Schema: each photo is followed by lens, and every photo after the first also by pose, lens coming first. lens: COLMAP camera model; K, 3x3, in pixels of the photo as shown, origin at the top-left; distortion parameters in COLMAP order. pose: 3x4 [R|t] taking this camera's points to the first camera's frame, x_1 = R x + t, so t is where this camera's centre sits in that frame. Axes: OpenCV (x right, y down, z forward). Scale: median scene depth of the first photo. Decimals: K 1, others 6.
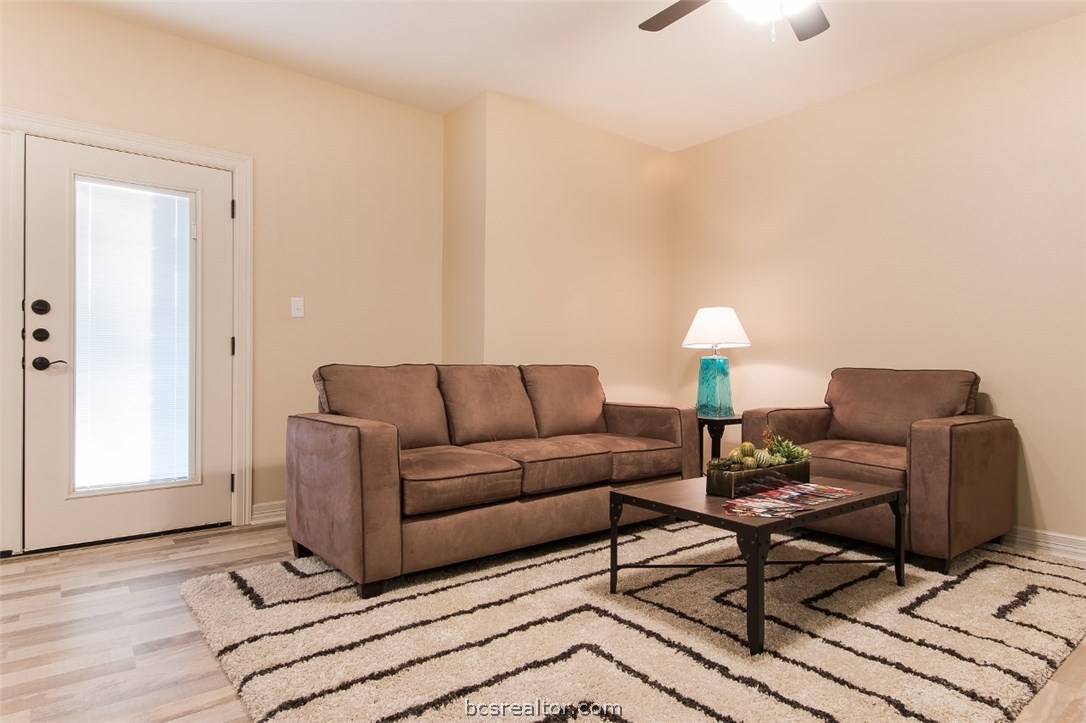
lens RADIAL K [[581.7, 0, 541.6], [0, 581.7, 369.7], [0, 0, 1]] dist [0.002453, 0.000066]
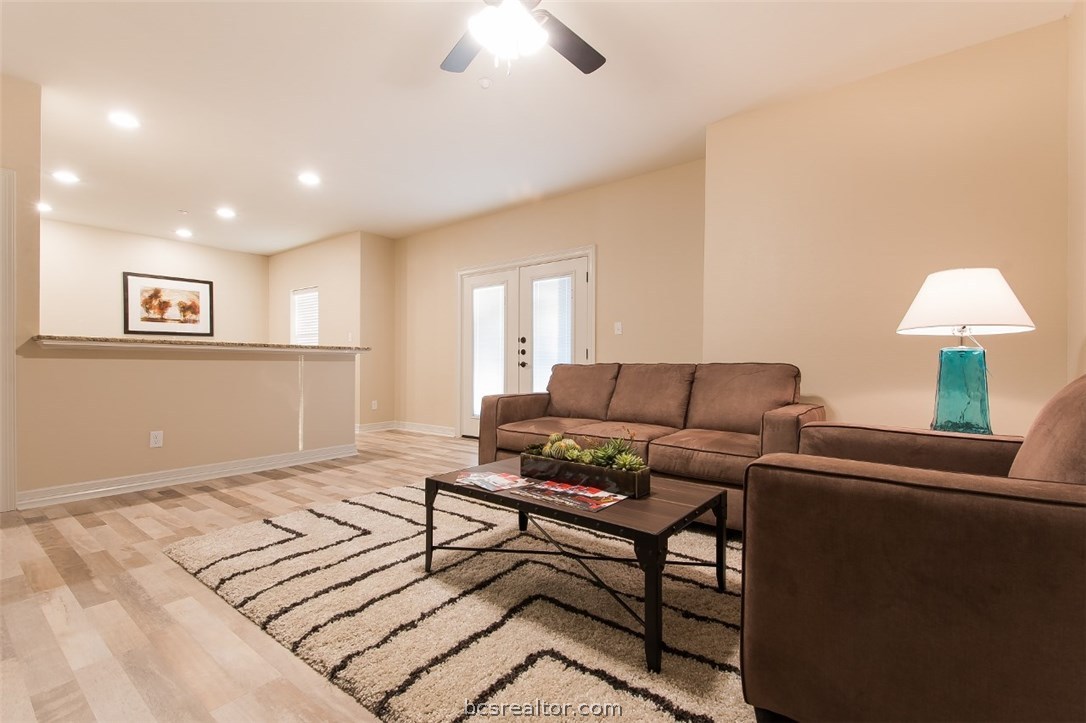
lens RADIAL K [[478.4, 0, 567.6], [0, 478.4, 354.3], [0, 0, 1]] dist [0.000825, 0.000064]
pose [[0.281095, -0.027832, -0.959276, 1.004270], [-0.005966, 0.999509, -0.030747, 0.006068], [0.959661, 0.014366, 0.280791, 0.637404]]
